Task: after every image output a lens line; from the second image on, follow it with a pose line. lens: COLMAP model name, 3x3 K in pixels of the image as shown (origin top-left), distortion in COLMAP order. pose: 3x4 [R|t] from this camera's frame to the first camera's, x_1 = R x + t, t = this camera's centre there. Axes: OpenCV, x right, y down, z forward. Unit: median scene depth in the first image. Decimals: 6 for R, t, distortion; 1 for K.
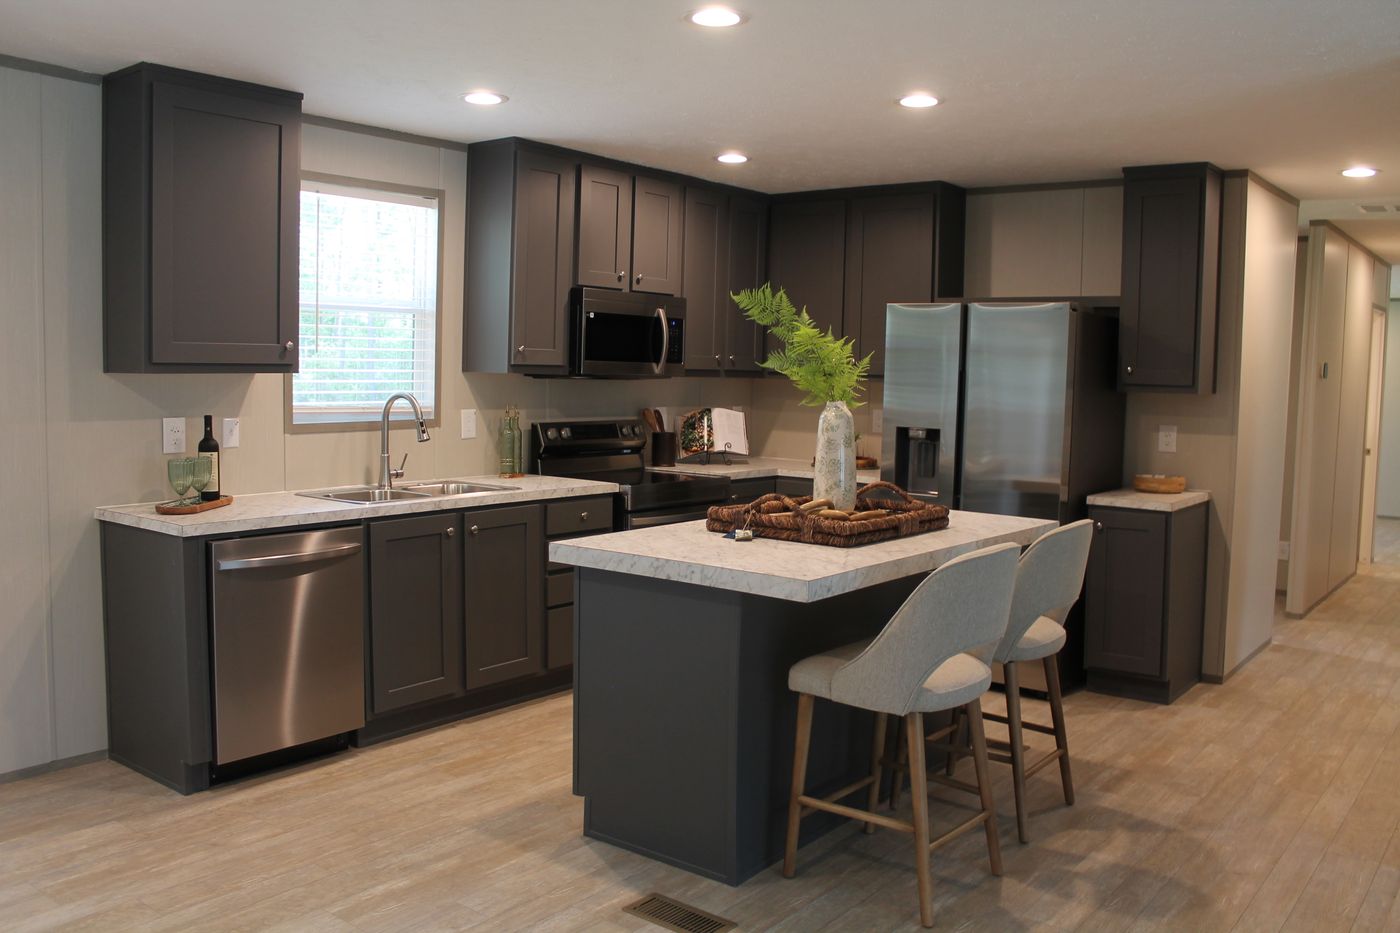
lens RADIAL K [[1156.9, 0, 700.0], [0, 1156.9, 466.5], [0, 0, 1]] dist [-0.196461, 0.160097]
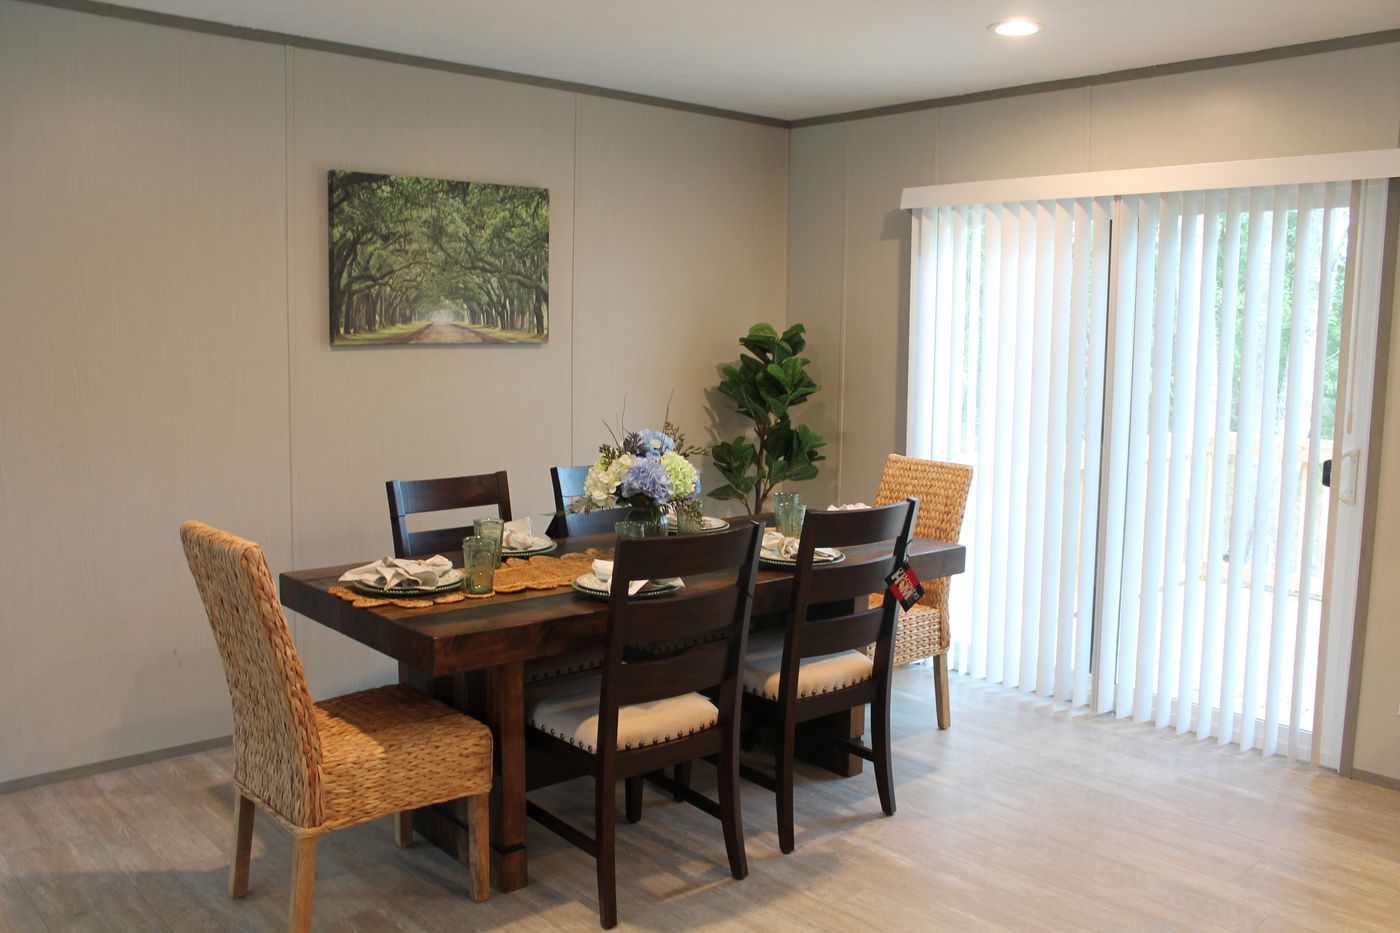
lens RADIAL K [[1200.9, 0, 700.0], [0, 1200.9, 466.5], [0, 0, 1]] dist [-0.182728, 0.158152]
pose [[-0.194540, 0.089388, -0.976813, 0.404264], [-0.096544, 0.989259, 0.109754, -0.038494], [0.976132, 0.115657, -0.183820, 0.517961]]
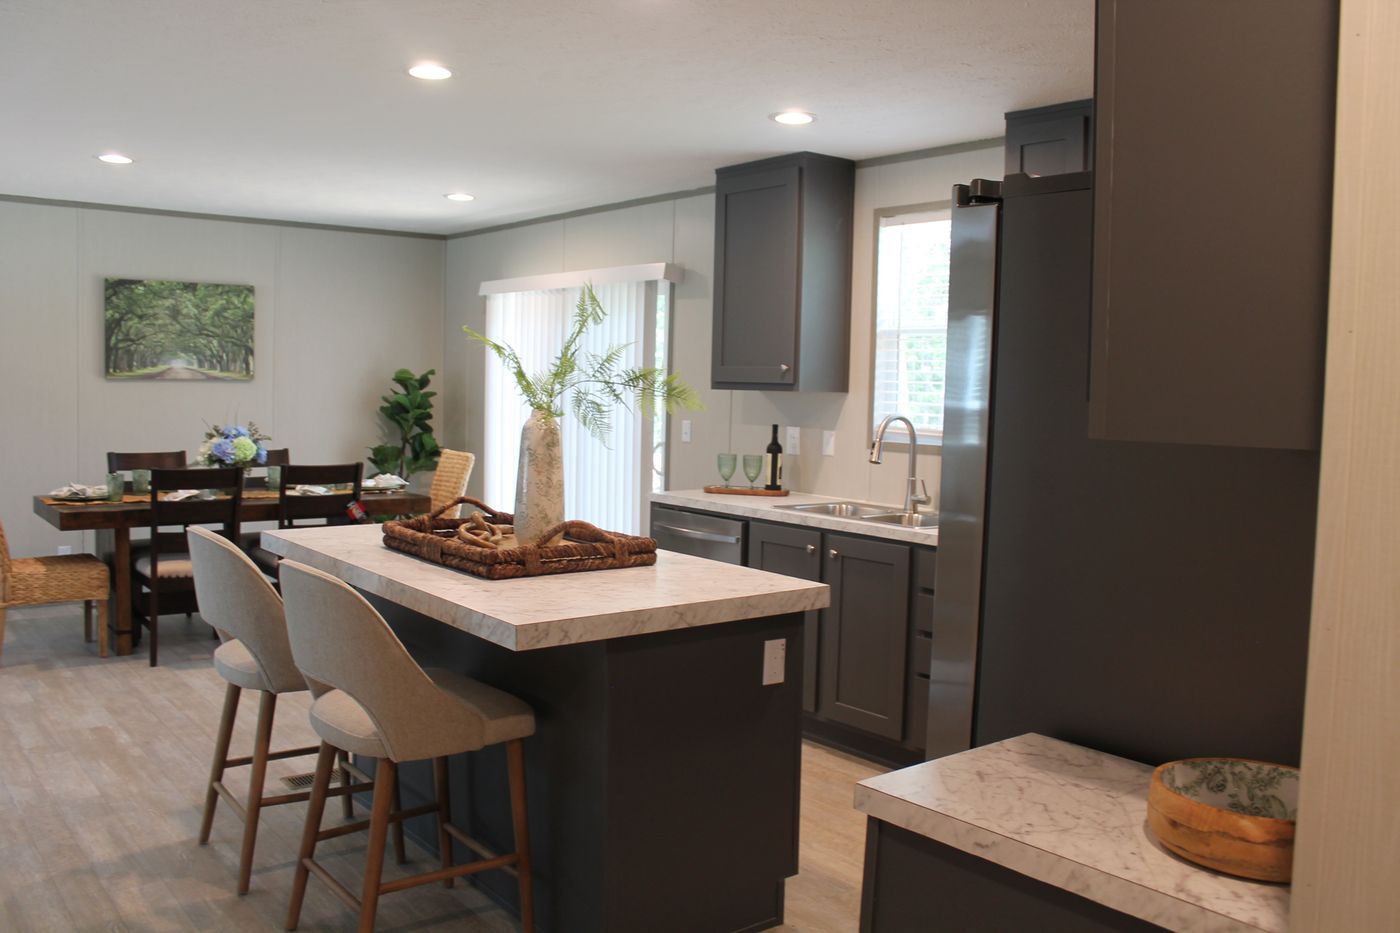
lens RADIAL K [[1156.9, 0, 700.0], [0, 1156.9, 466.5], [0, 0, 1]] dist [-0.196461, 0.160097]
pose [[-0.226113, 0.046878, -0.972972, 0.917831], [-0.108892, 0.991364, 0.073070, -0.091702], [0.967996, 0.122471, -0.219056, 1.312197]]
